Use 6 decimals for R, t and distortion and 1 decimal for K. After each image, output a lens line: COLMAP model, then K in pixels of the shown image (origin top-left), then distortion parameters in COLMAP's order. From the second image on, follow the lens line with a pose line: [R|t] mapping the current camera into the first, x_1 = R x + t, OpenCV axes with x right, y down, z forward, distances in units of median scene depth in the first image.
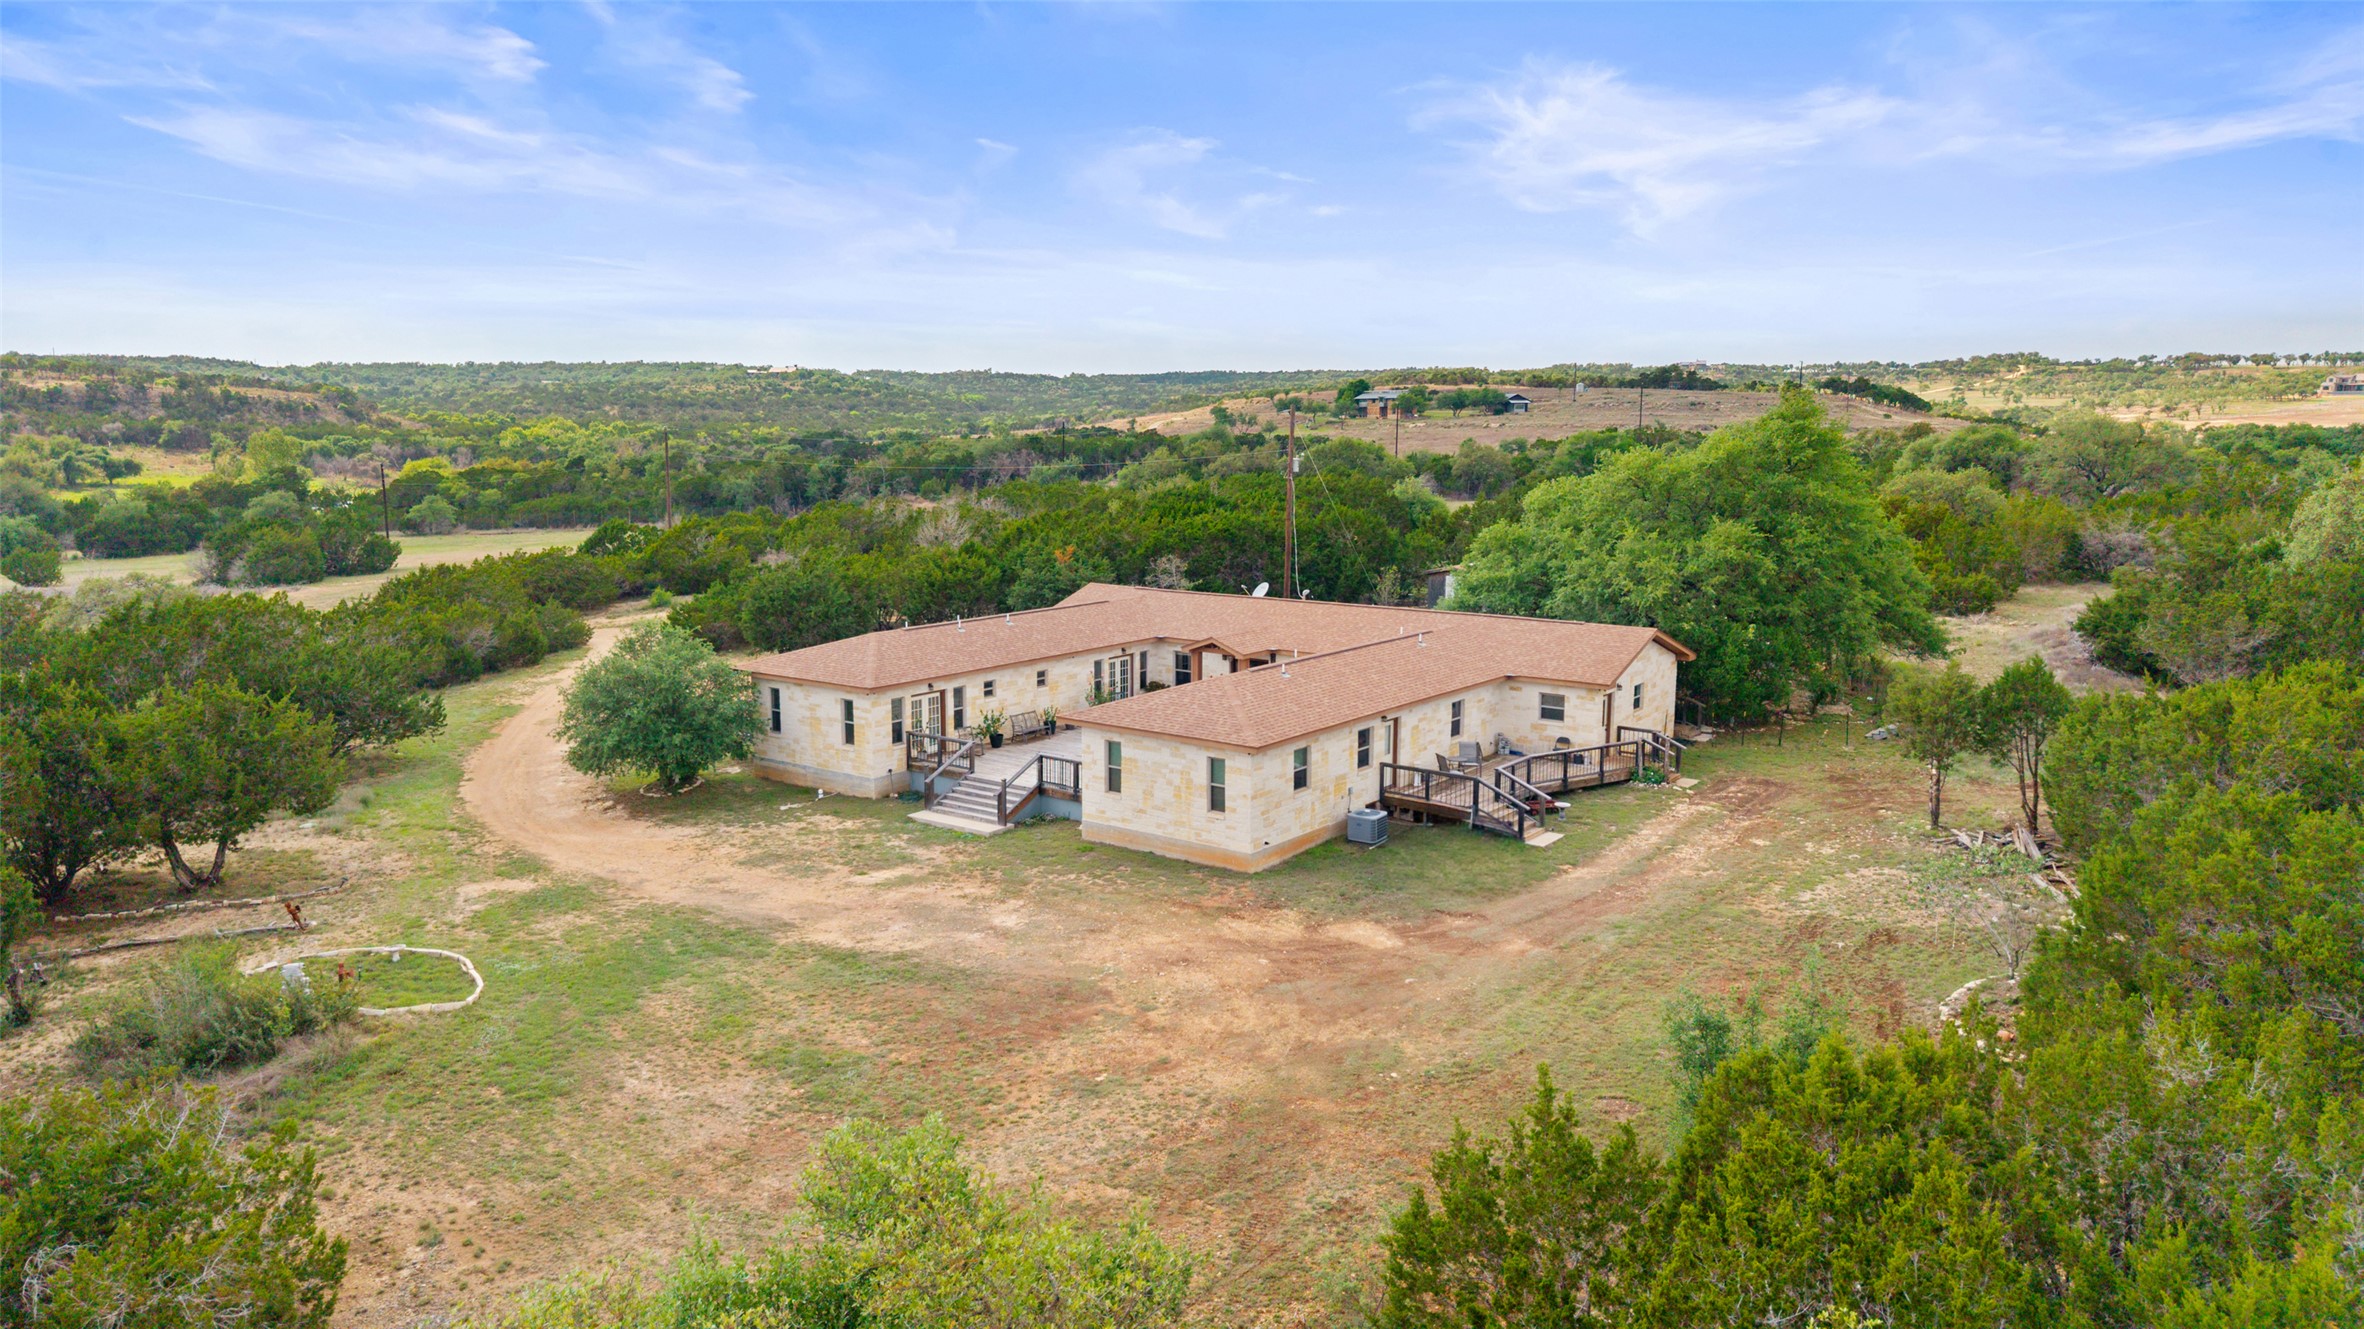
lens RADIAL K [[1625.0, 0, 1182.0], [0, 1625.0, 664.5], [0, 0, 1]] dist [-0.001148, -0.000700]
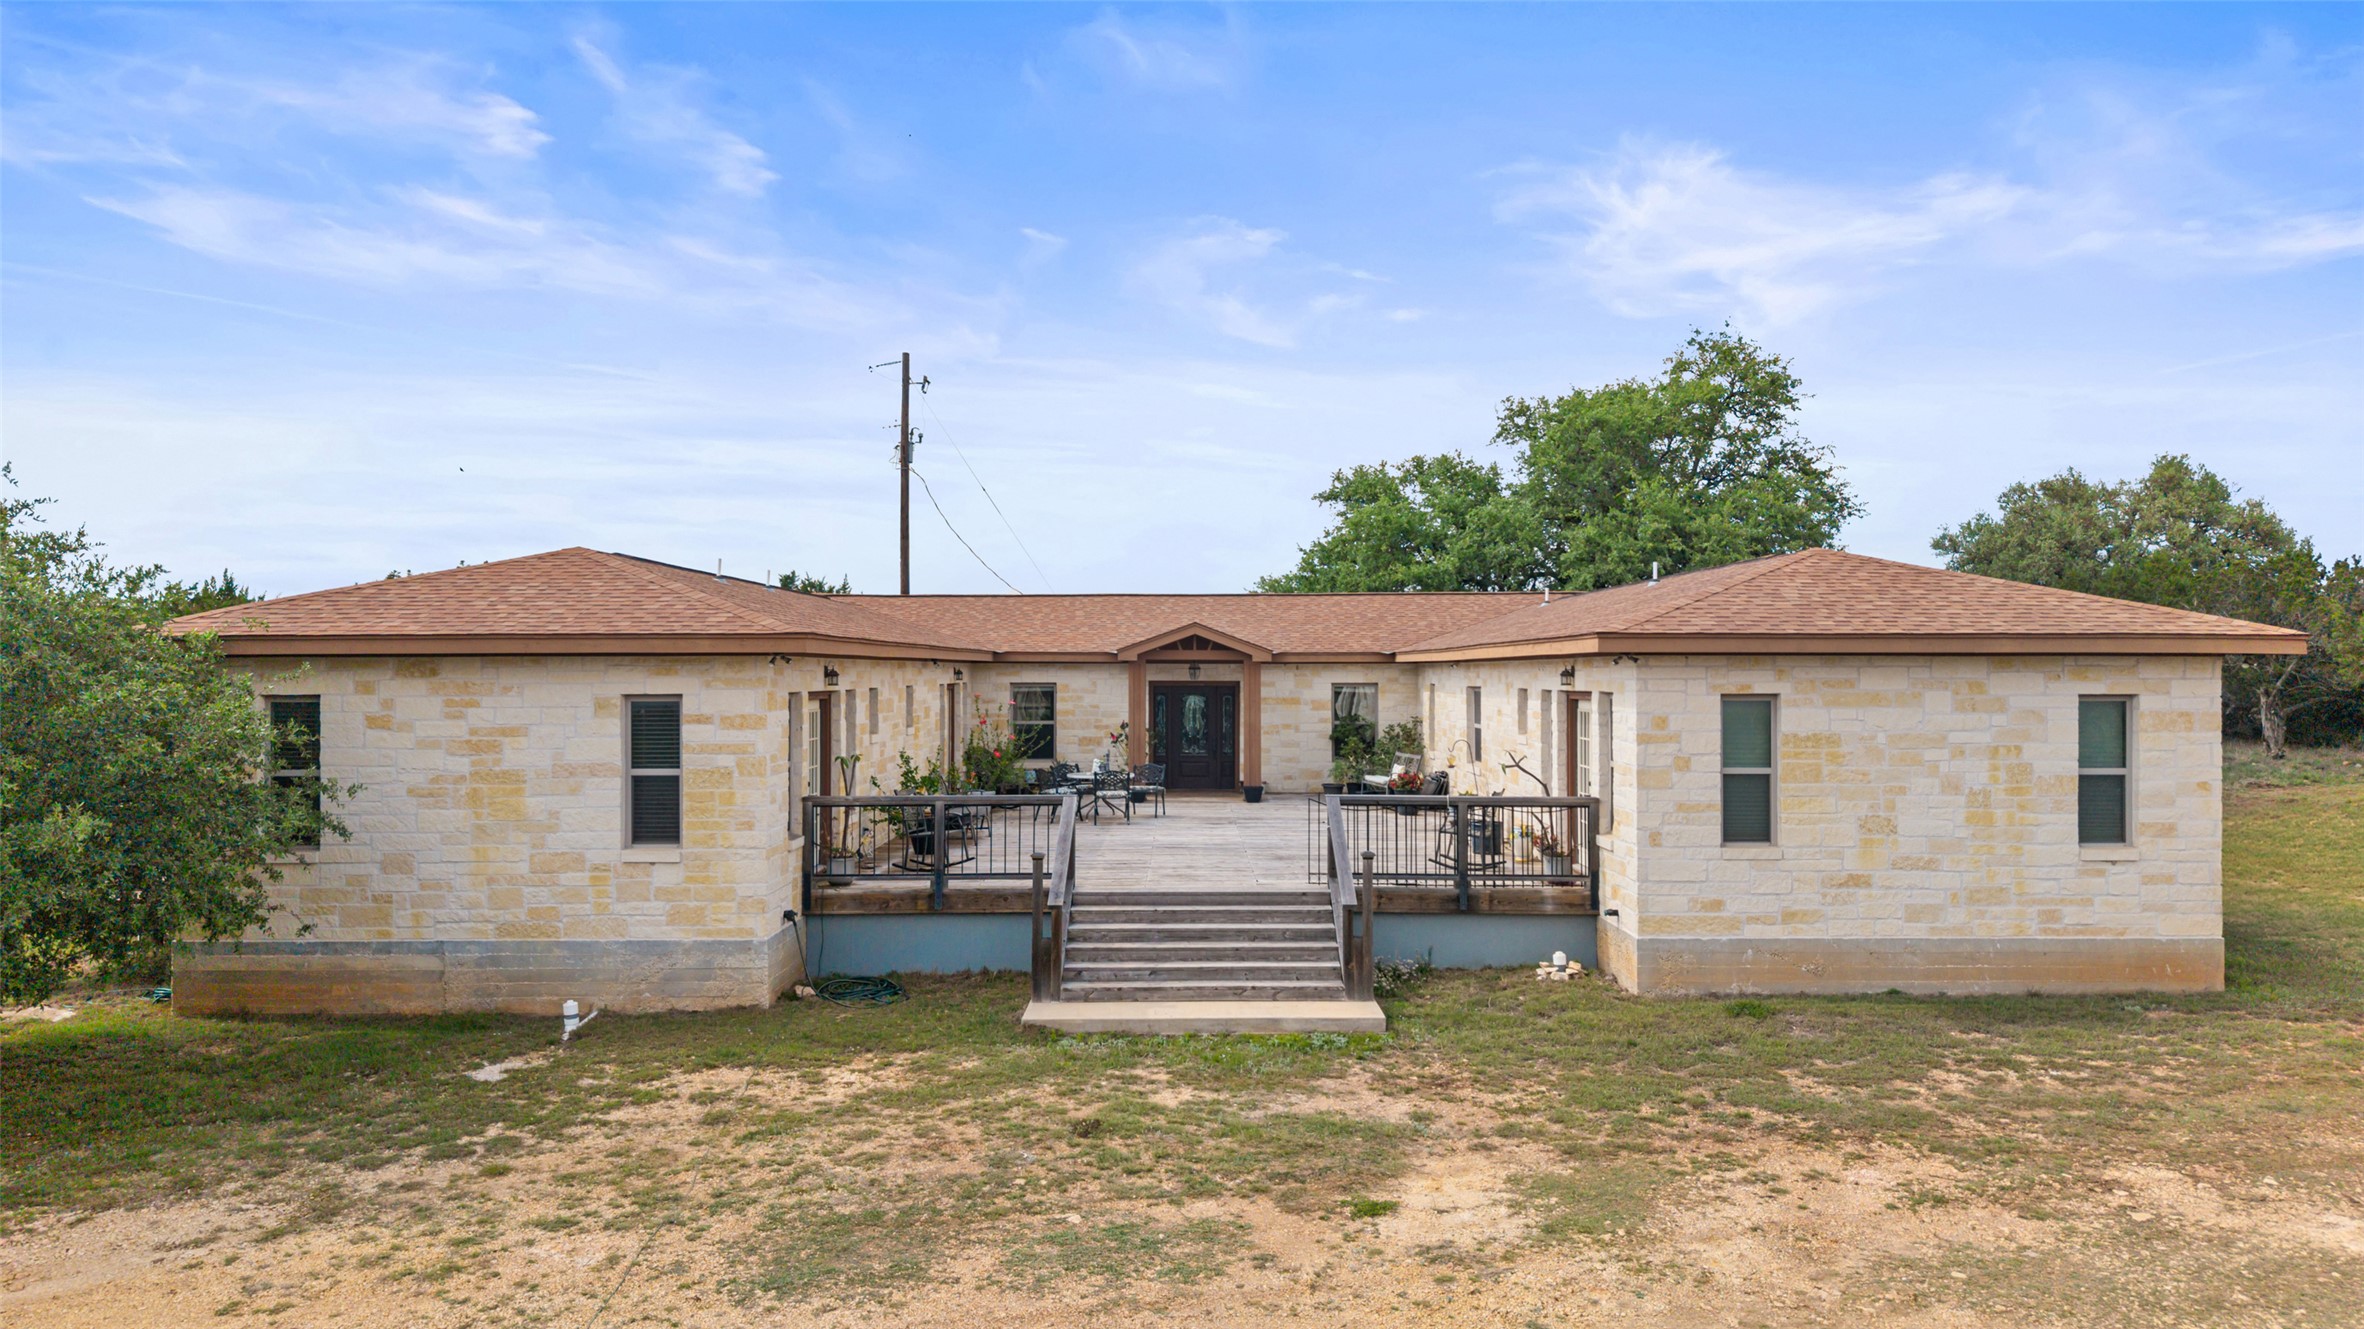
lens RADIAL K [[1625.0, 0, 1182.0], [0, 1625.0, 664.5], [0, 0, 1]] dist [-0.001148, -0.000700]
pose [[0.798094, 0.001486, 0.602531, -0.352033], [0.095812, 0.986960, -0.129344, 0.073445], [-0.594866, 0.160958, 0.787545, 0.777114]]
